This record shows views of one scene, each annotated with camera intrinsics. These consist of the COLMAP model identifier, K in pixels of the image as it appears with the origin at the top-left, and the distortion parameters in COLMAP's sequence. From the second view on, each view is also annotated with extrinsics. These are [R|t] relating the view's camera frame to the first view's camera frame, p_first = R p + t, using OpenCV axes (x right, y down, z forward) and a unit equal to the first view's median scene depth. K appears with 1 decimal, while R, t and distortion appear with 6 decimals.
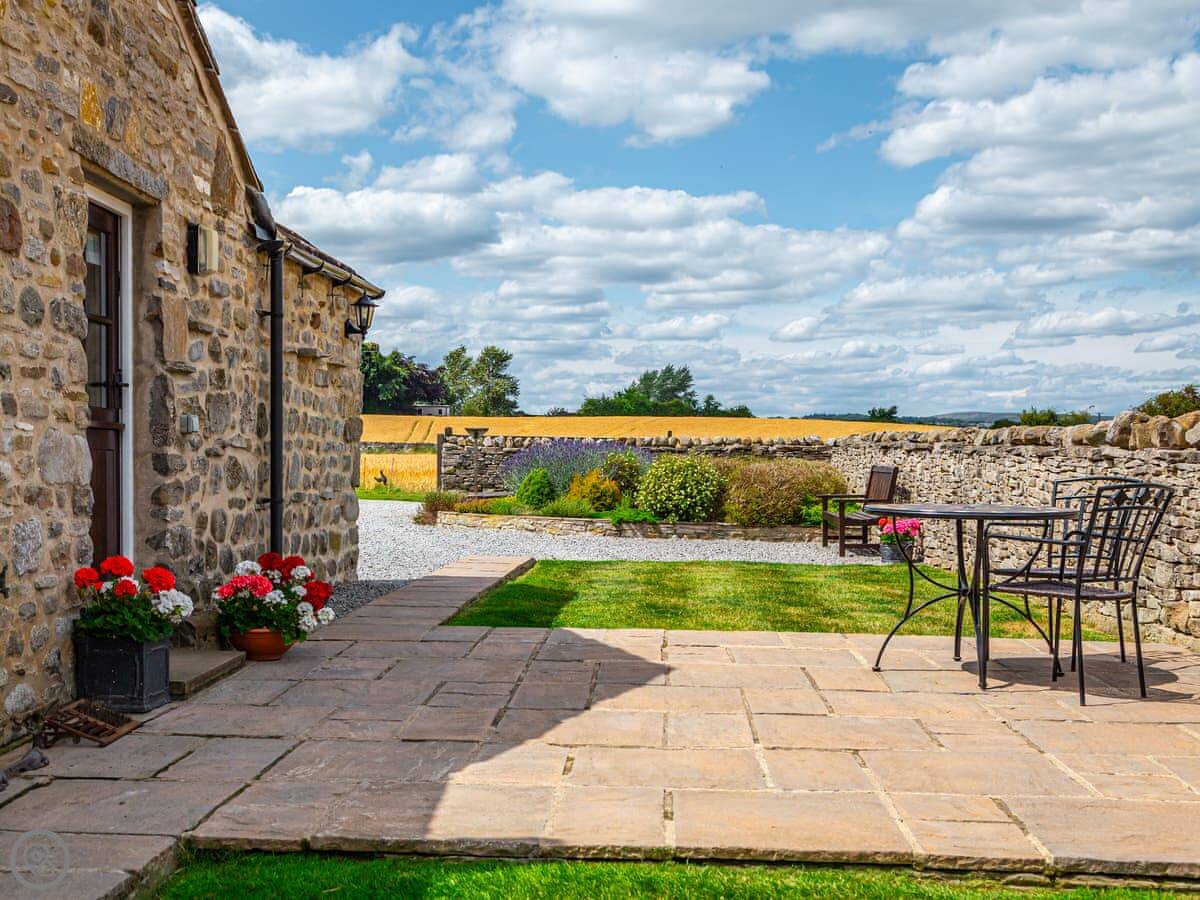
lens RADIAL K [[1433.0, 0, 600.0], [0, 1433.0, 450.0], [0, 0, 1]] dist [0.032923, -0.010835]
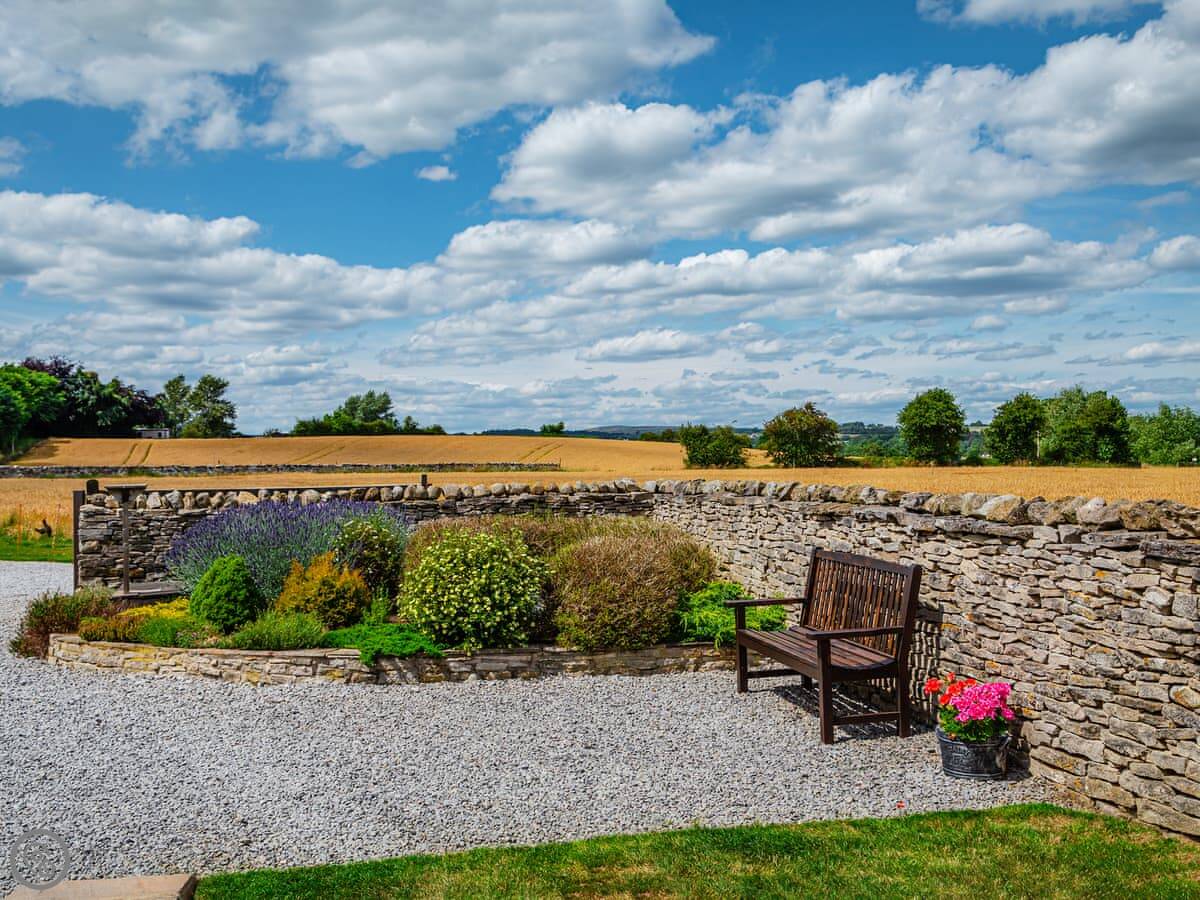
lens RADIAL K [[983.3, 0, 552.4], [0, 983.3, 452.4], [0, 0, 1]] dist [0.040075, 0.000854]
pose [[0.970059, -0.024496, 0.241631, -0.009316], [0.023903, 0.999700, 0.005385, -0.027065], [-0.241690, 0.000552, 0.970353, 0.519923]]
